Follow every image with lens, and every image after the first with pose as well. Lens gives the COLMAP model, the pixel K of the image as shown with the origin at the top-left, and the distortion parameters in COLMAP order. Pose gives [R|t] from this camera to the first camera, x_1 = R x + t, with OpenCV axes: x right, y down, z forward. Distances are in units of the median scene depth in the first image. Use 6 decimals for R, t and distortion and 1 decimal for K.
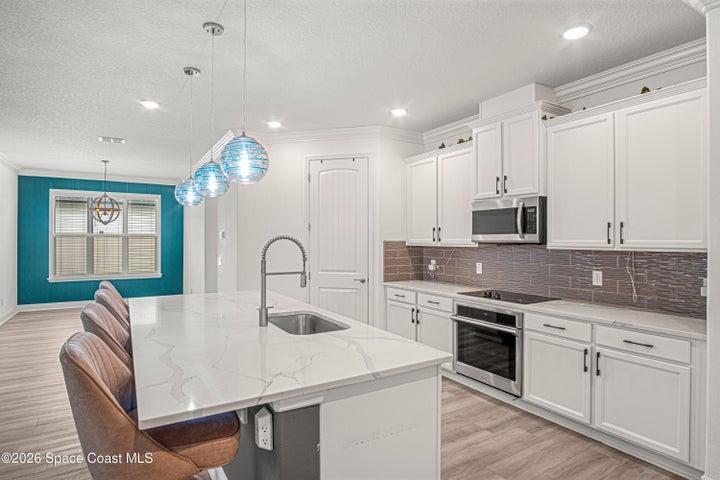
lens RADIAL K [[390.8, 0, 354.8], [0, 390.8, 241.8], [0, 0, 1]] dist [-0.029507, 0.003612]
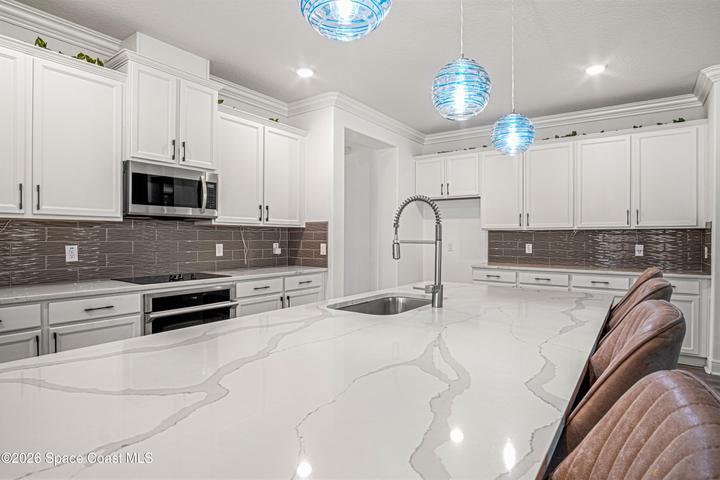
lens RADIAL K [[390.8, 0, 361.5], [0, 390.8, 240.9], [0, 0, 1]] dist [-0.029507, 0.003612]
pose [[-0.397254, -0.013952, 0.917603, -0.643374], [-0.002812, 0.999898, 0.013985, 0.047111], [-0.917705, 0.002975, -0.397252, 1.055775]]
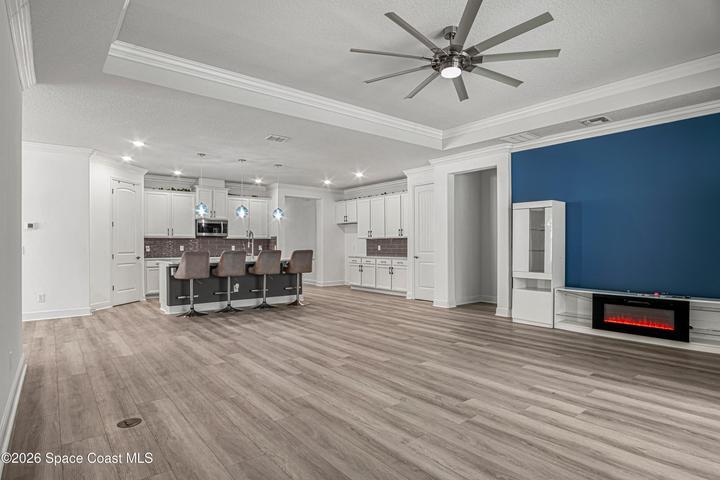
lens RADIAL K [[390.8, 0, 355.6], [0, 390.8, 243.6], [0, 0, 1]] dist [-0.029507, 0.003612]
pose [[-0.118107, 0.000130, 0.993001, -2.556083], [0.004123, 0.999991, 0.000359, 0.059871], [-0.992992, 0.004136, -0.118107, 0.385808]]
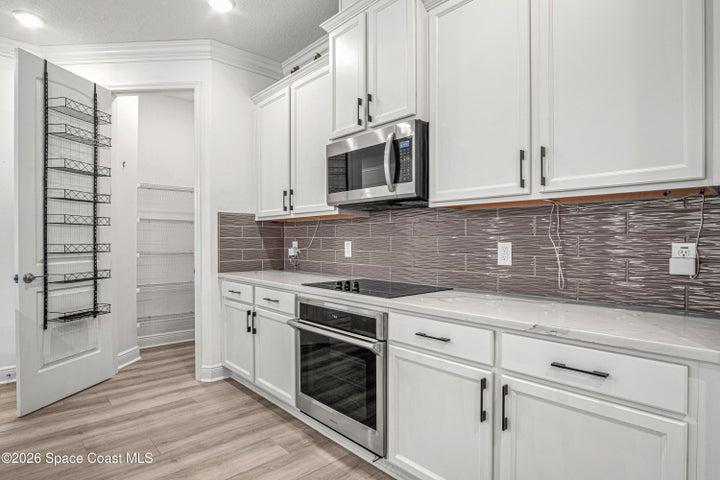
lens RADIAL K [[390.8, 0, 359.3], [0, 390.8, 243.8], [0, 0, 1]] dist [-0.029507, 0.003612]
pose [[0.980890, -0.002993, 0.194540, 0.267918], [0.002418, 0.999992, 0.003195, 0.074226], [-0.194548, -0.002664, 0.980889, 0.417519]]
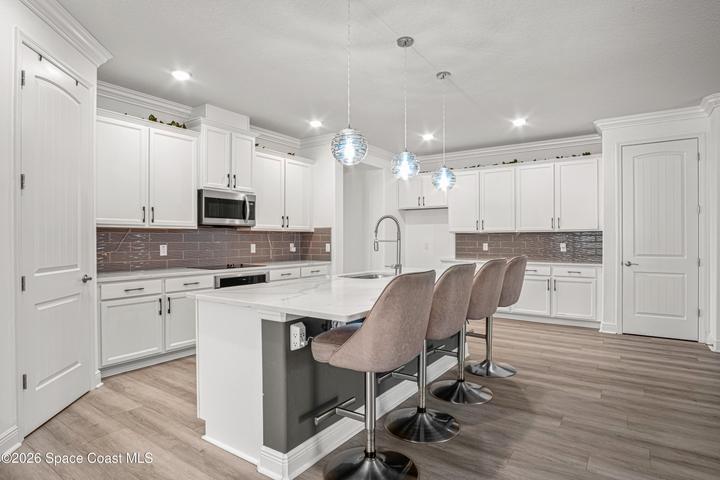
lens RADIAL K [[390.8, 0, 363.7], [0, 390.8, 240.7], [0, 0, 1]] dist [-0.029507, 0.003612]
pose [[-0.406353, -0.008949, 0.913672, -1.078839], [0.000764, 0.999948, 0.010134, 0.043804], [-0.913716, 0.004817, -0.406326, 1.225179]]
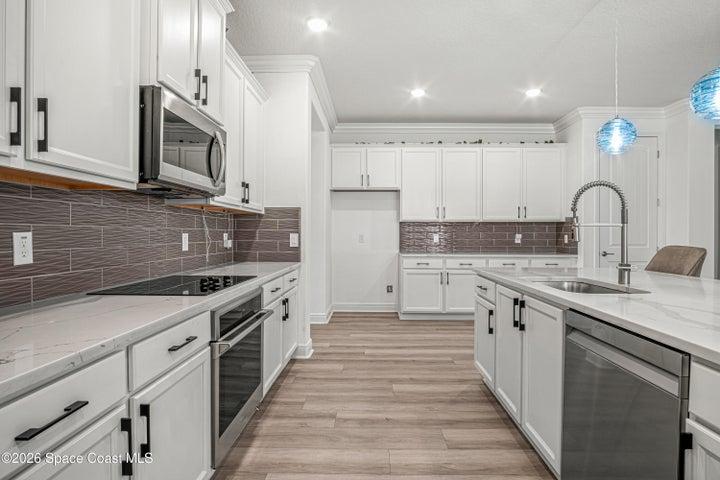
lens RADIAL K [[390.8, 0, 361.6], [0, 390.8, 230.0], [0, 0, 1]] dist [-0.029507, 0.003612]
pose [[-0.843449, -0.001695, 0.537206, -0.138681], [-0.005421, 0.999971, -0.005356, 0.069647], [-0.537182, -0.007430, -0.843434, 1.473096]]
